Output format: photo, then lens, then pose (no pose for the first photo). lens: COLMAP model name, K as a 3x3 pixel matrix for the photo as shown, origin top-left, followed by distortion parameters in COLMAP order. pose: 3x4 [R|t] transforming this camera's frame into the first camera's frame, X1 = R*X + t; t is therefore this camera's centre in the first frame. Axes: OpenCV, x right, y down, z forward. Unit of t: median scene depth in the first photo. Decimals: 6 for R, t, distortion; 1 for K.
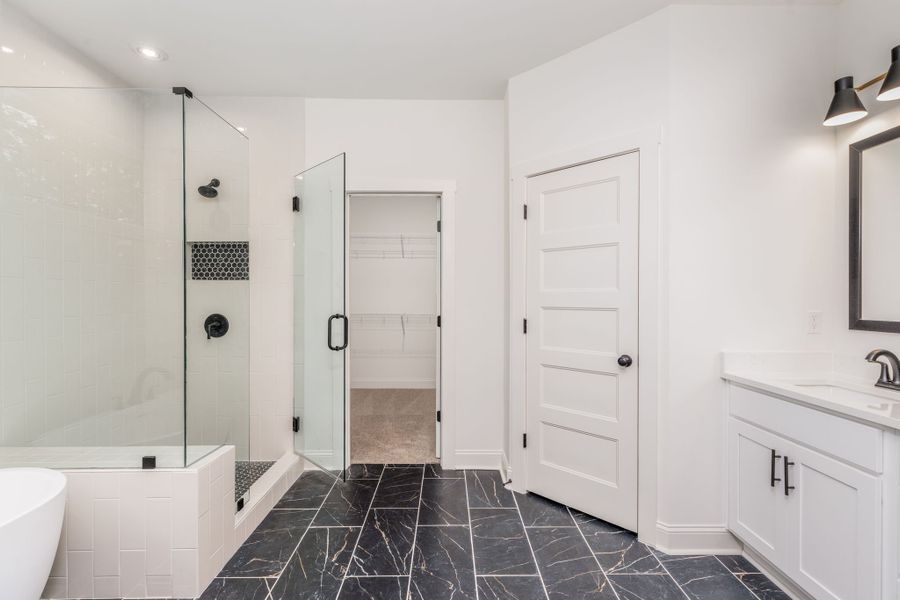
lens RADIAL K [[411.4, 0, 451.8], [0, 411.4, 301.9], [0, 0, 1]] dist [0.008728, -0.000170]
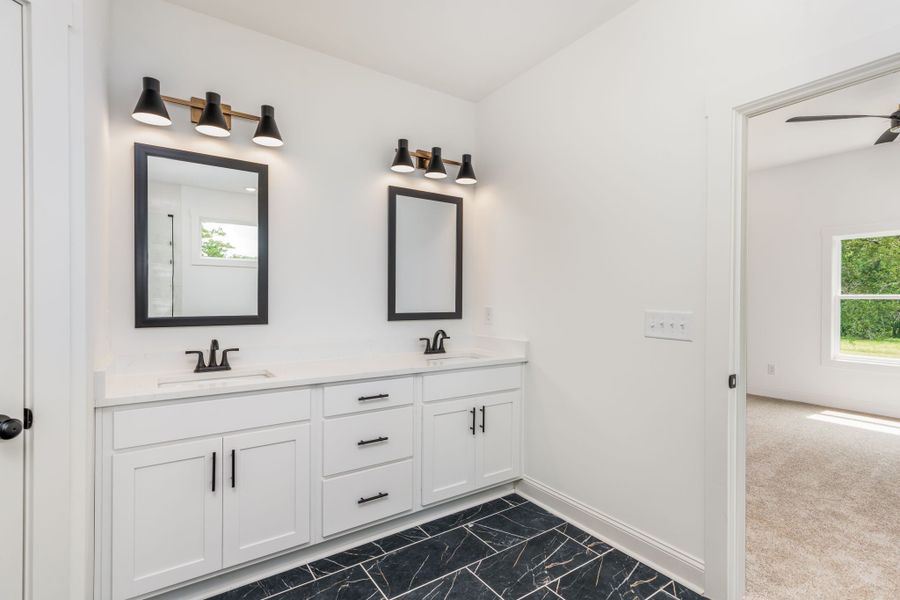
lens RADIAL K [[428.7, 0, 440.3], [0, 428.7, 301.8], [0, 0, 1]] dist [0.012622, -0.000455]
pose [[-0.561875, -0.012597, 0.827126, -0.307048], [0.002597, 0.999852, 0.016991, -0.010681], [-0.827218, 0.011695, -0.561759, 0.953239]]
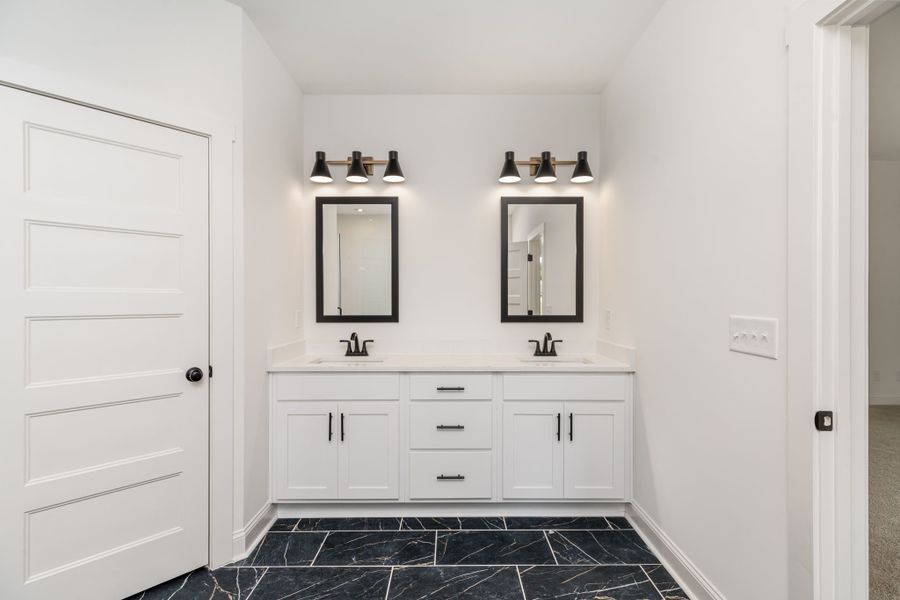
lens RADIAL K [[411.4, 0, 451.8], [0, 411.4, 301.9], [0, 0, 1]] dist [0.008728, -0.000170]
pose [[0.002912, -0.005786, 0.999979, -0.486116], [0.011407, 0.999918, 0.005753, -0.007739], [-0.999931, 0.011390, 0.002978, 0.508723]]
